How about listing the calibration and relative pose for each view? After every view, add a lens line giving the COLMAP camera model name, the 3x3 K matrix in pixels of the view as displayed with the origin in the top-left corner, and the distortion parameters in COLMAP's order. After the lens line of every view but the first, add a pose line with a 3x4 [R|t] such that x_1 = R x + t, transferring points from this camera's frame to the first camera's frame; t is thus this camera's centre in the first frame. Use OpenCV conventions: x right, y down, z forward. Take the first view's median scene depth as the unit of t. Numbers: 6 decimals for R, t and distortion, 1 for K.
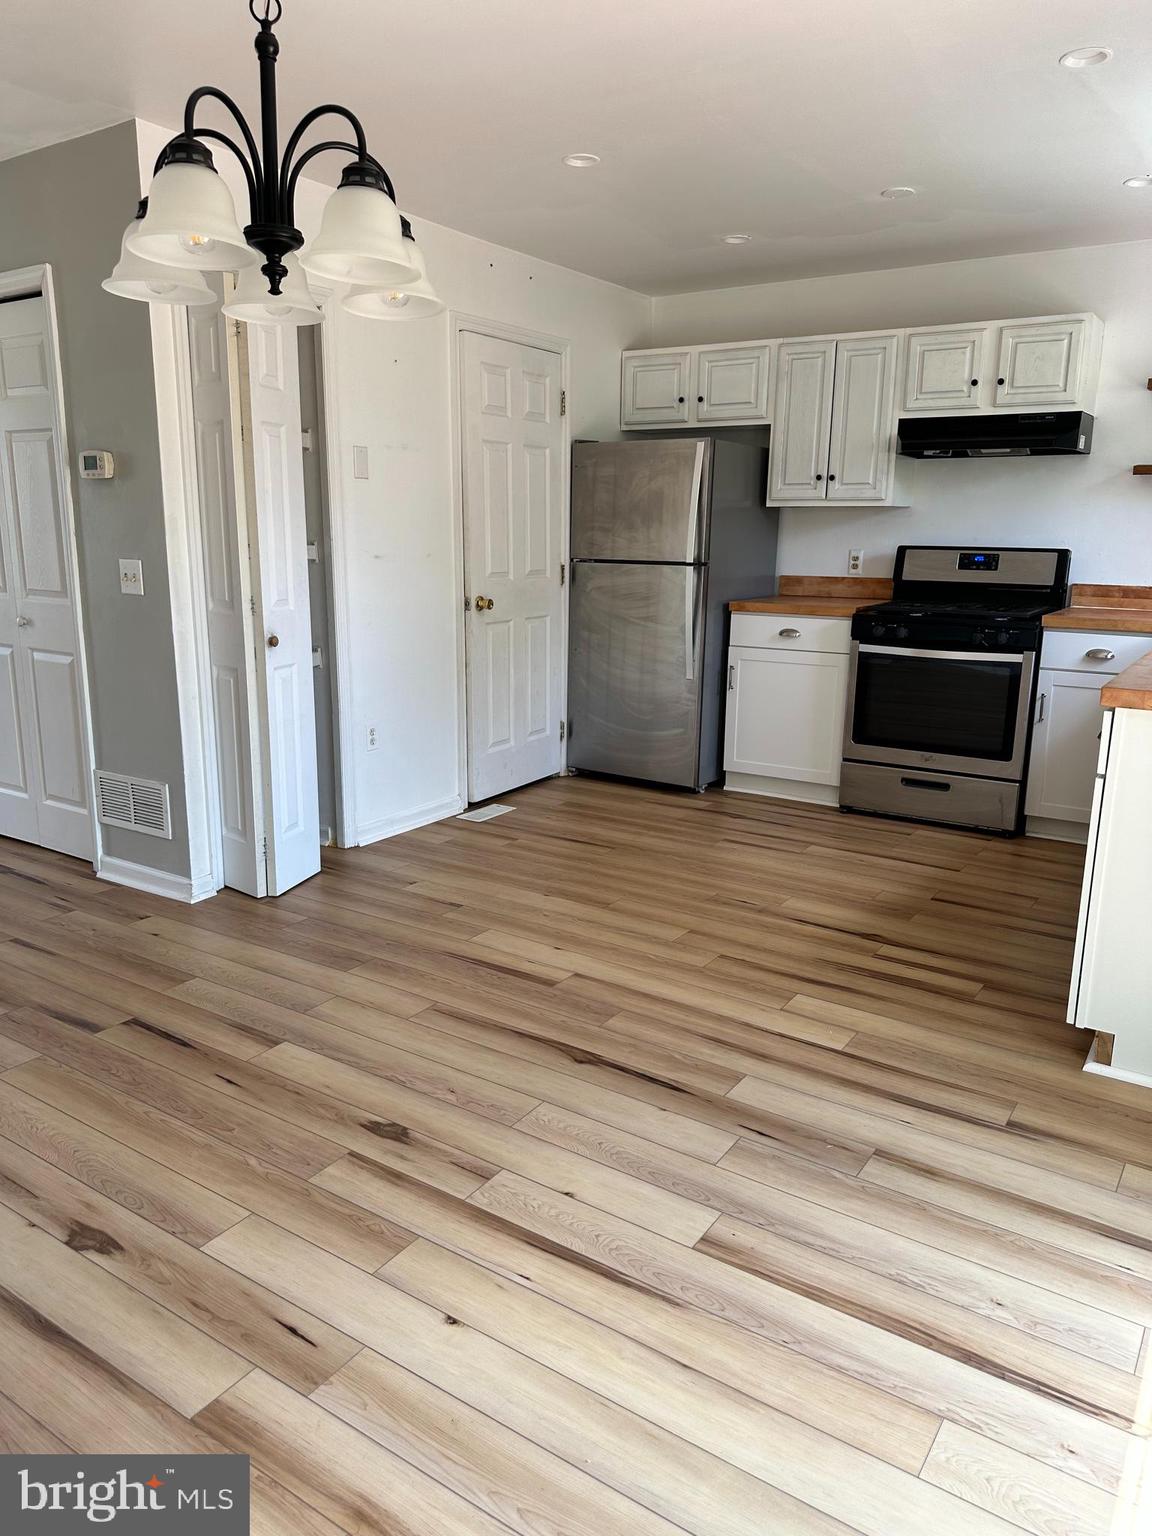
lens RADIAL K [[1095.9, 0, 569.3], [0, 1095.9, 767.2], [0, 0, 1]] dist [0.133825, -0.214749]
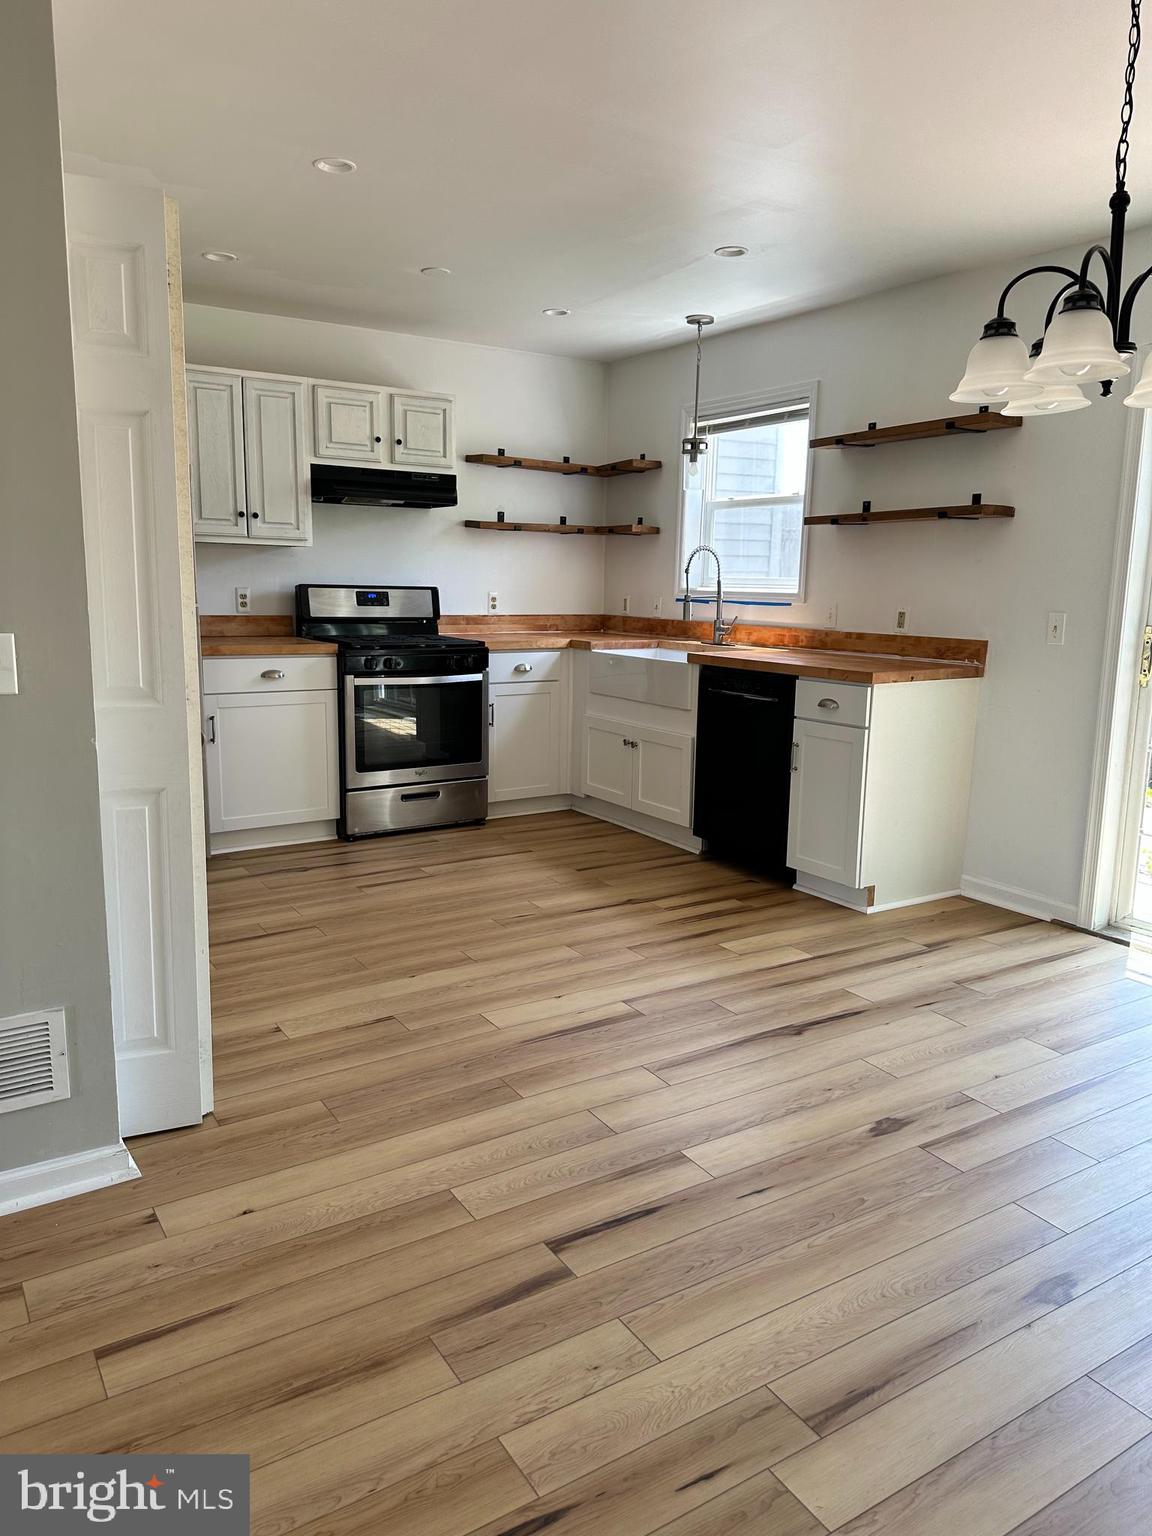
lens RADIAL K [[1091.9, 0, 571.6], [0, 1091.9, 775.5], [0, 0, 1]] dist [0.134937, -0.228424]
pose [[0.391939, -0.173231, 0.903535, -0.757728], [0.187276, 0.976572, 0.105997, -0.115353], [-0.900728, 0.127666, 0.415198, 0.489303]]
